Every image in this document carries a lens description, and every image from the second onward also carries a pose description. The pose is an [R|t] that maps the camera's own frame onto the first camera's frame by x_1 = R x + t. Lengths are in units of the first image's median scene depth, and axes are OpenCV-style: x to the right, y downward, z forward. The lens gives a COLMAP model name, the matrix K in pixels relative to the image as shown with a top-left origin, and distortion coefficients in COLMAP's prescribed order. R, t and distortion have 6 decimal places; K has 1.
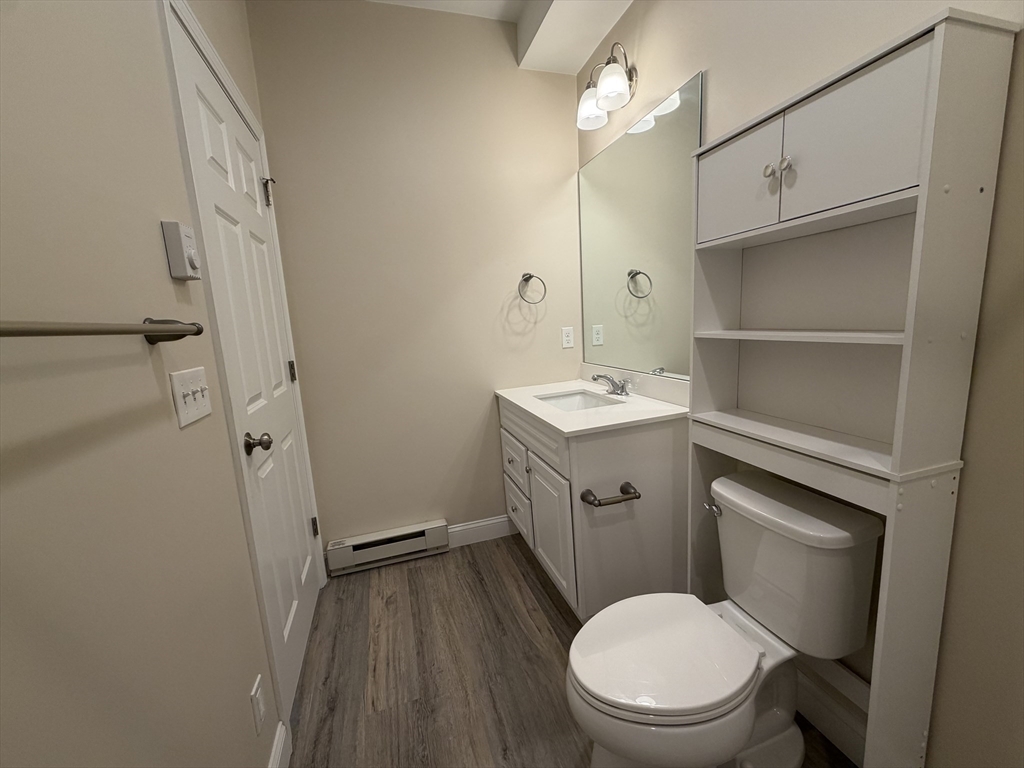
lens RADIAL K [[407.3, 0, 509.6], [0, 407.3, 385.4], [0, 0, 1]] dist [0.000219, -0.000211]
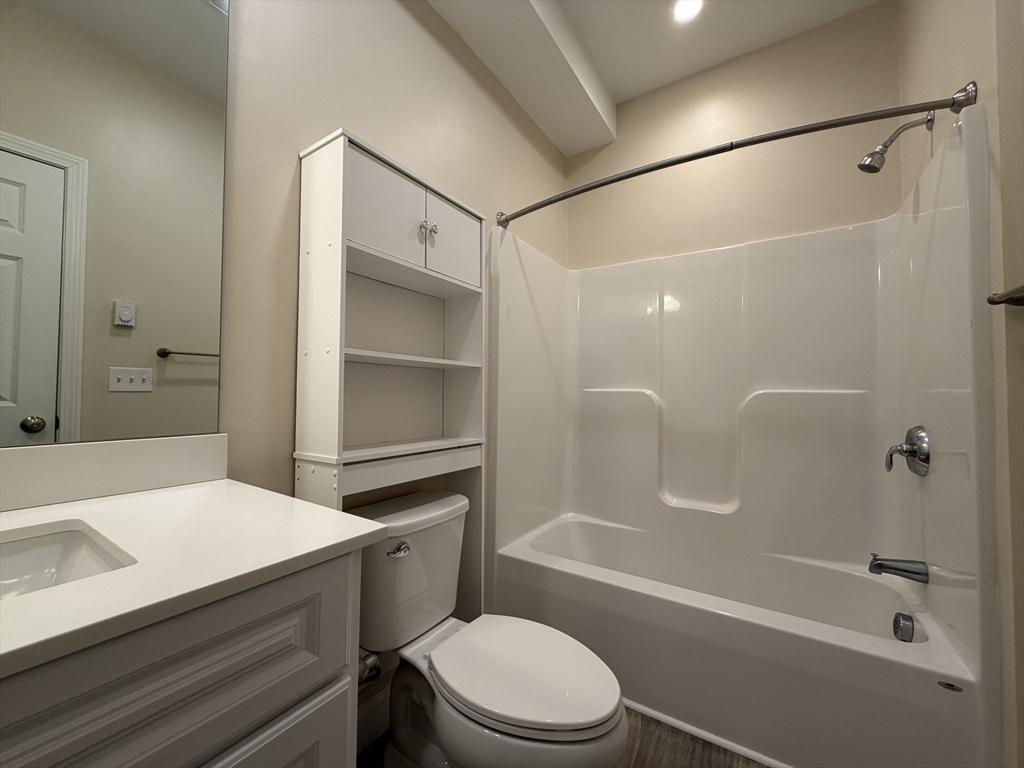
lens RADIAL K [[407.3, 0, 509.6], [0, 407.3, 381.3], [0, 0, 1]] dist [0.000219, -0.000211]
pose [[-0.626304, 0.077315, 0.775735, -0.445002], [0.154182, 0.987699, 0.026041, -0.050869], [-0.764180, 0.135914, -0.630521, 1.654409]]
